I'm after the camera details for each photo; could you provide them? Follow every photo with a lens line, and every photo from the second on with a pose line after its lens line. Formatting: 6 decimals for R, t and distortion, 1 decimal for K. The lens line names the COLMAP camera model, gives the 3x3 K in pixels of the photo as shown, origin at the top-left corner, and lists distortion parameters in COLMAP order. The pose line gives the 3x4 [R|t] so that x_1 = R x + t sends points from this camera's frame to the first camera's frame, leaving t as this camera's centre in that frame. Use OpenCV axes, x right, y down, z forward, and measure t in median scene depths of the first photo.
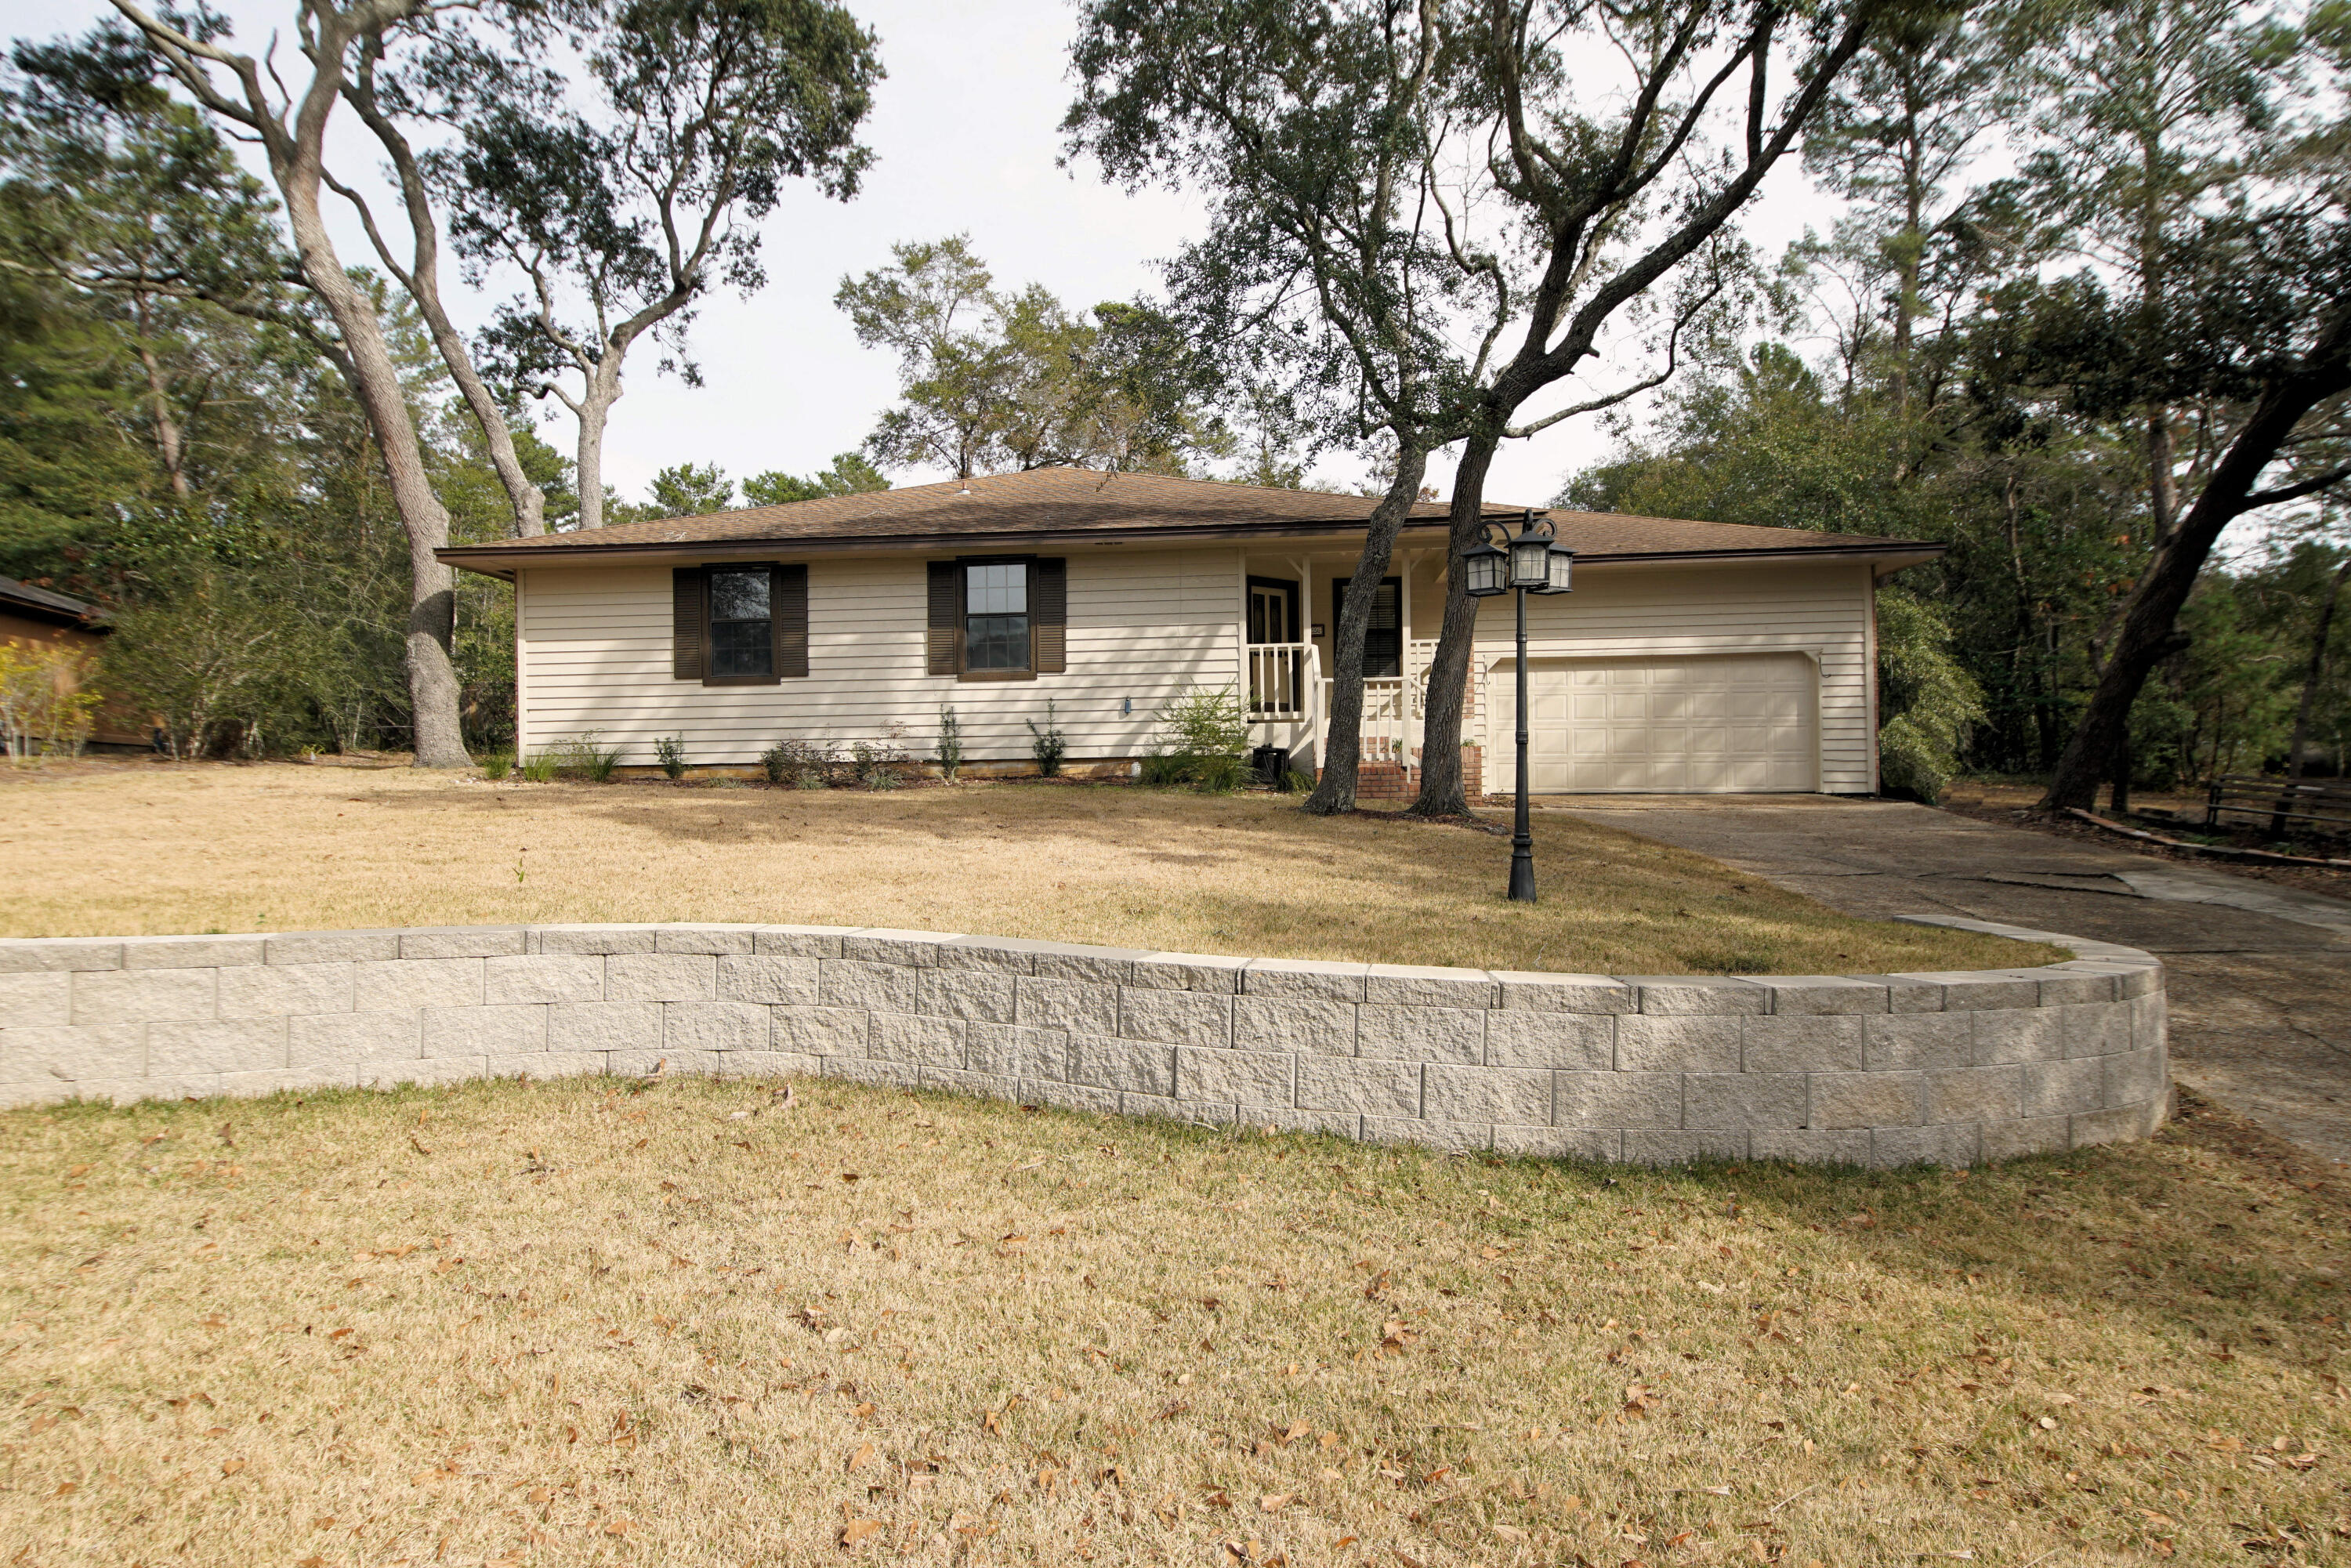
lens RADIAL K [[1260.9, 0, 1159.0], [0, 1260.9, 784.2], [0, 0, 1]] dist [0.028165, -0.025574]
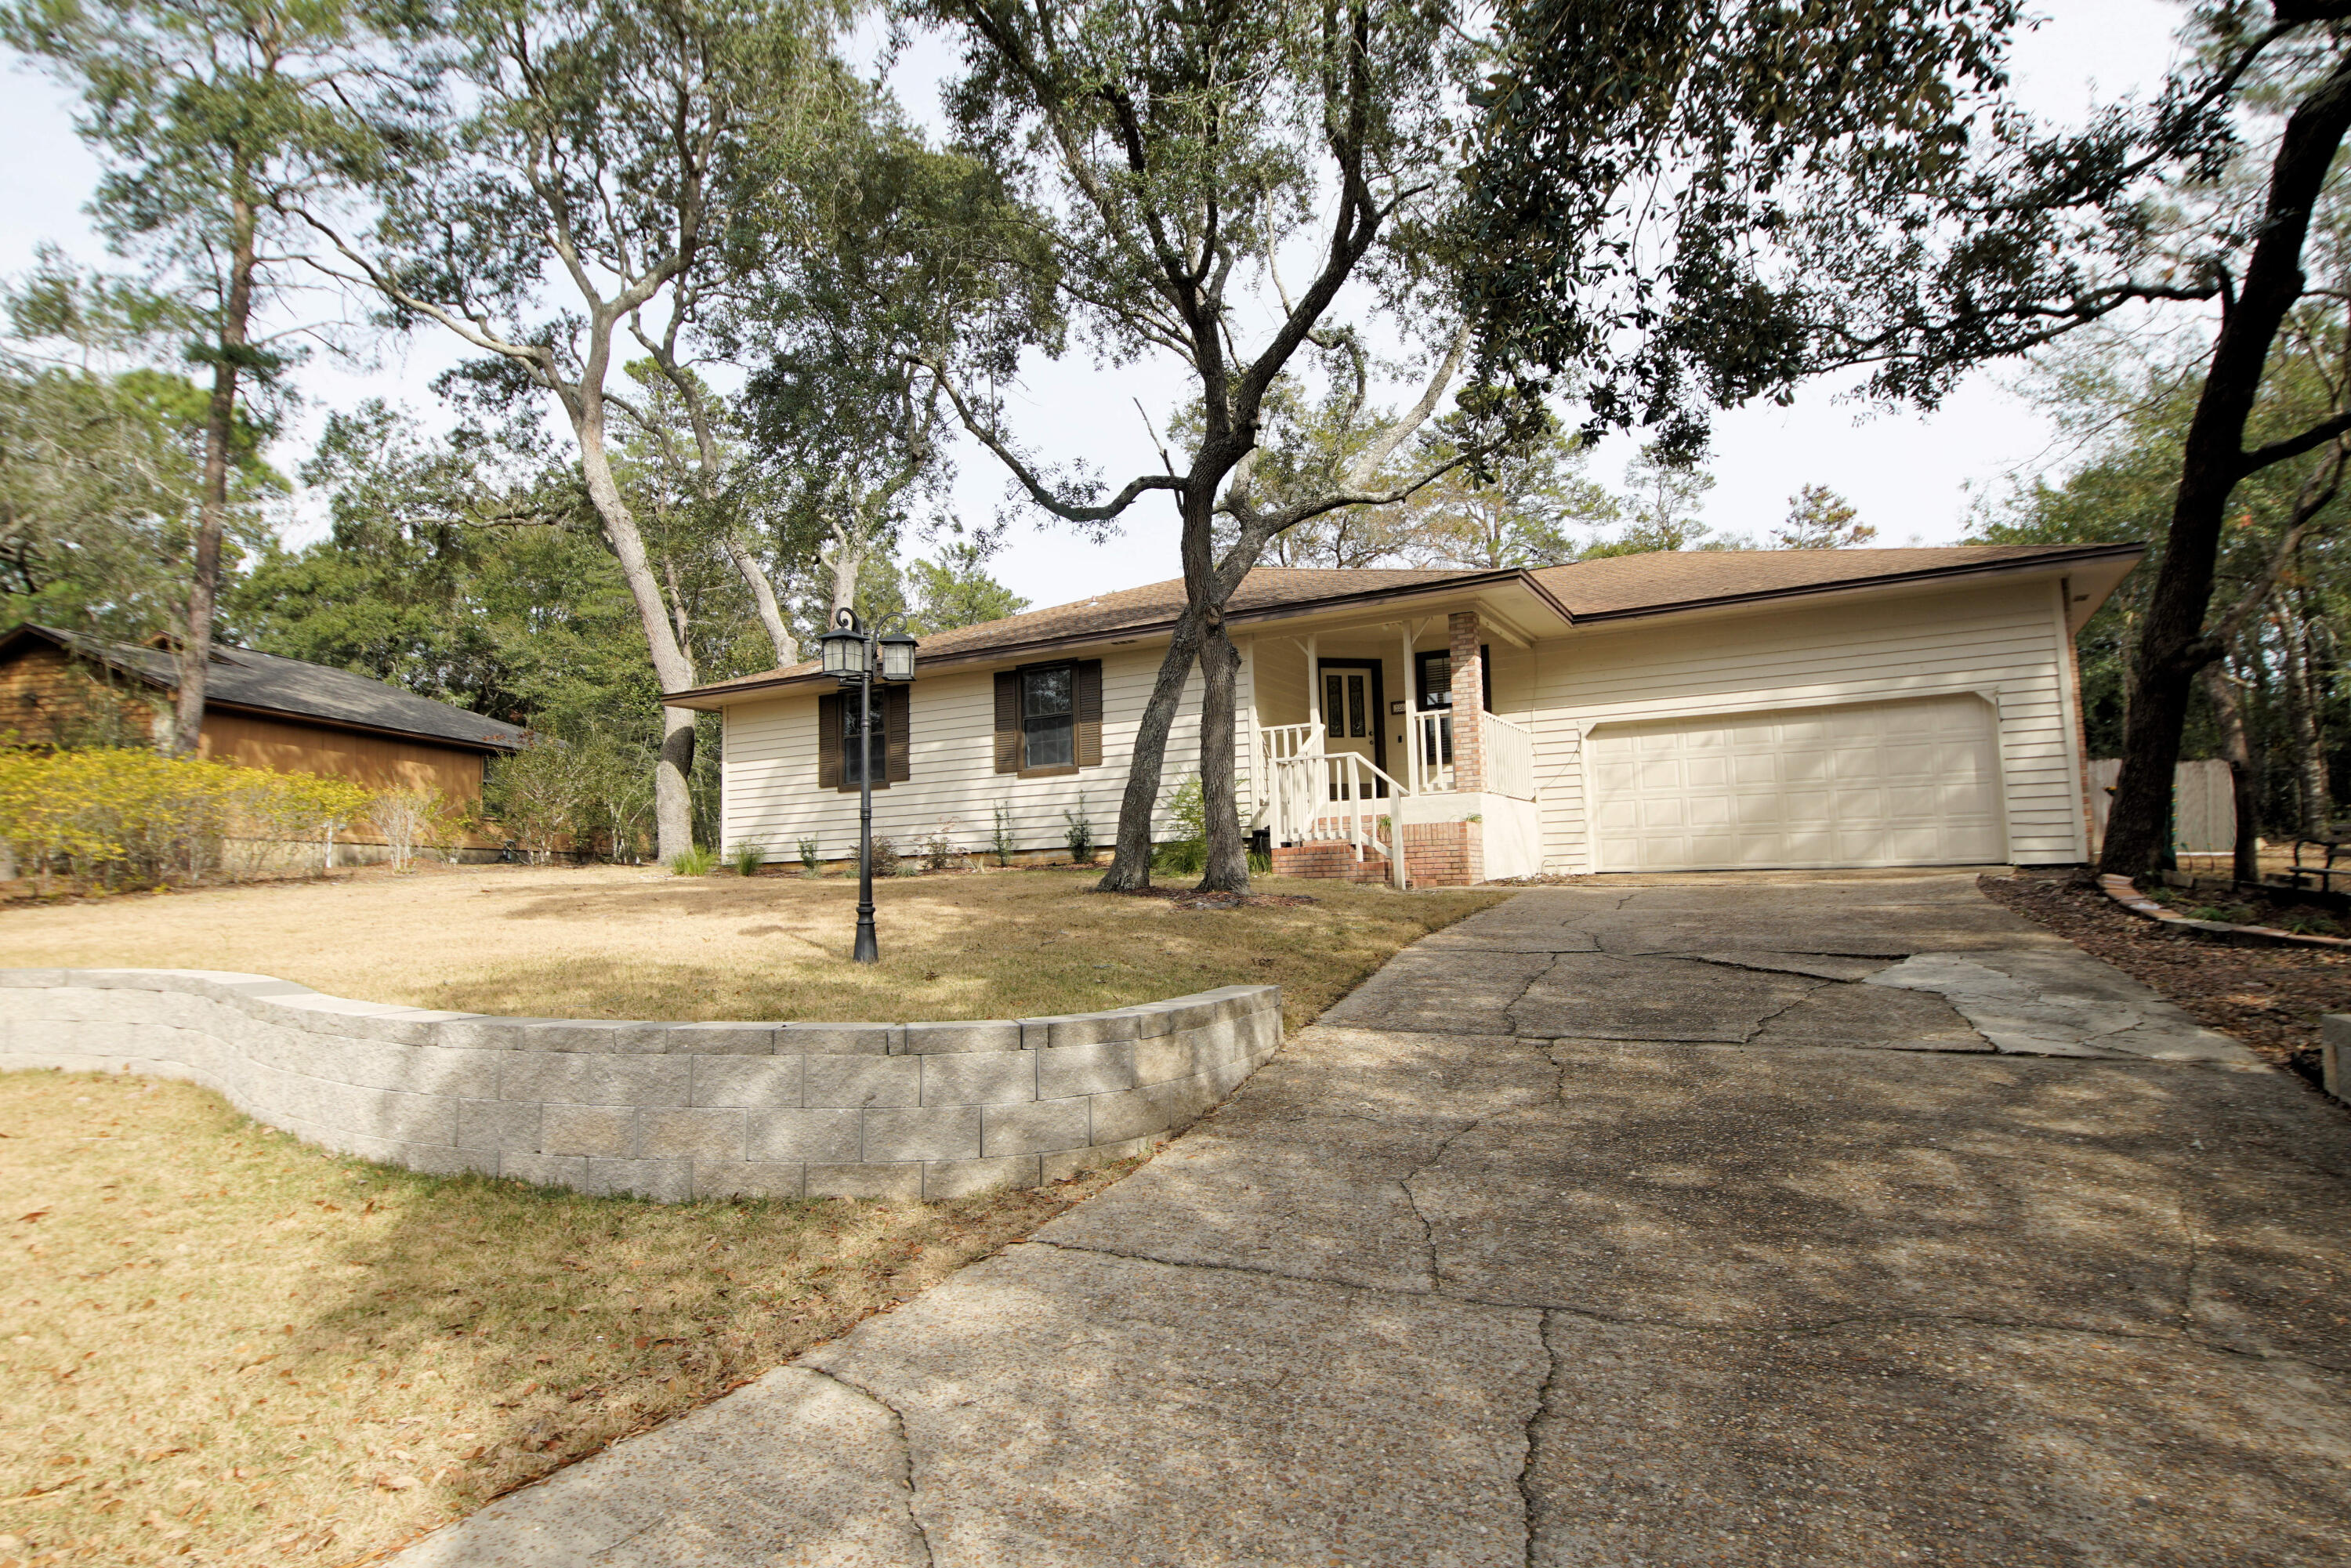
lens RADIAL K [[1260.9, 0, 1152.9], [0, 1260.9, 781.6], [0, 0, 1]] dist [0.028165, -0.025574]
pose [[0.913322, -0.047273, -0.404485, 0.392107], [0.016463, 0.996714, -0.079313, 0.010544], [0.406905, 0.065779, 0.911099, 0.045148]]
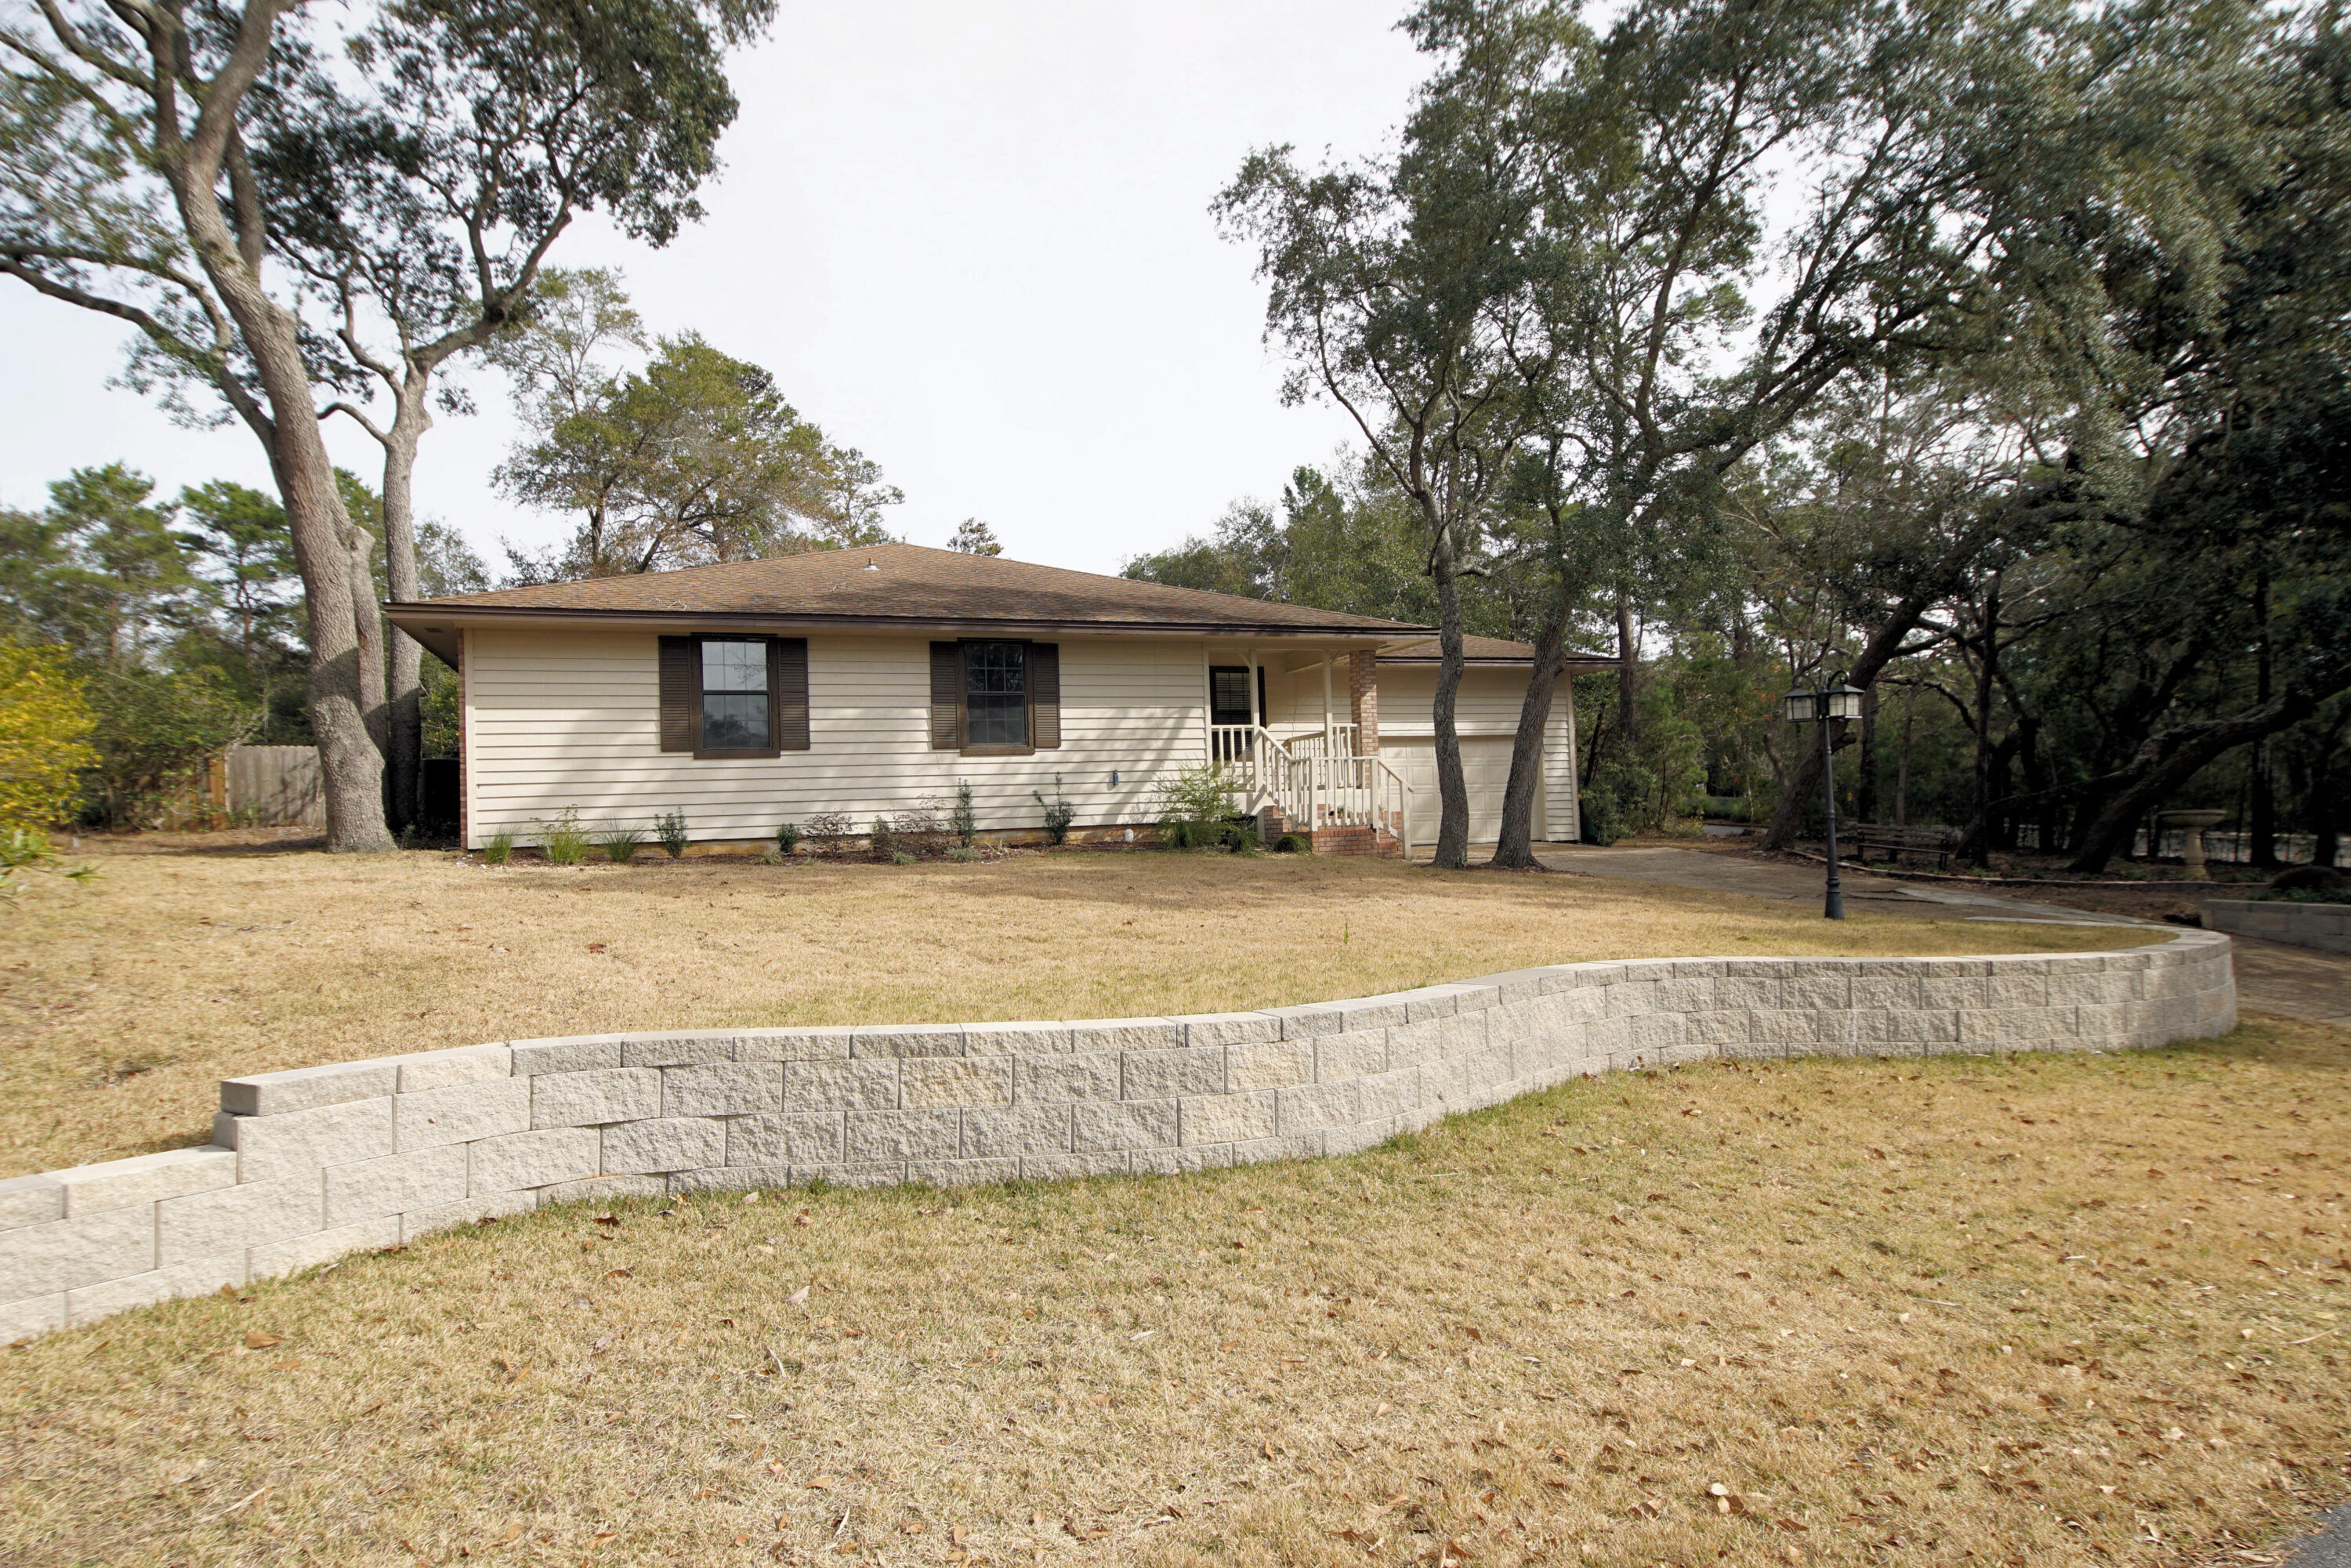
lens RADIAL K [[1260.9, 0, 1155.8], [0, 1260.9, 783.9], [0, 0, 1]] dist [0.028165, -0.025574]
pose [[0.899065, -0.004882, 0.437789, -0.473276], [0.023250, 0.999059, -0.036606, -0.015582], [-0.437198, 0.043090, 0.898332, -0.016452]]
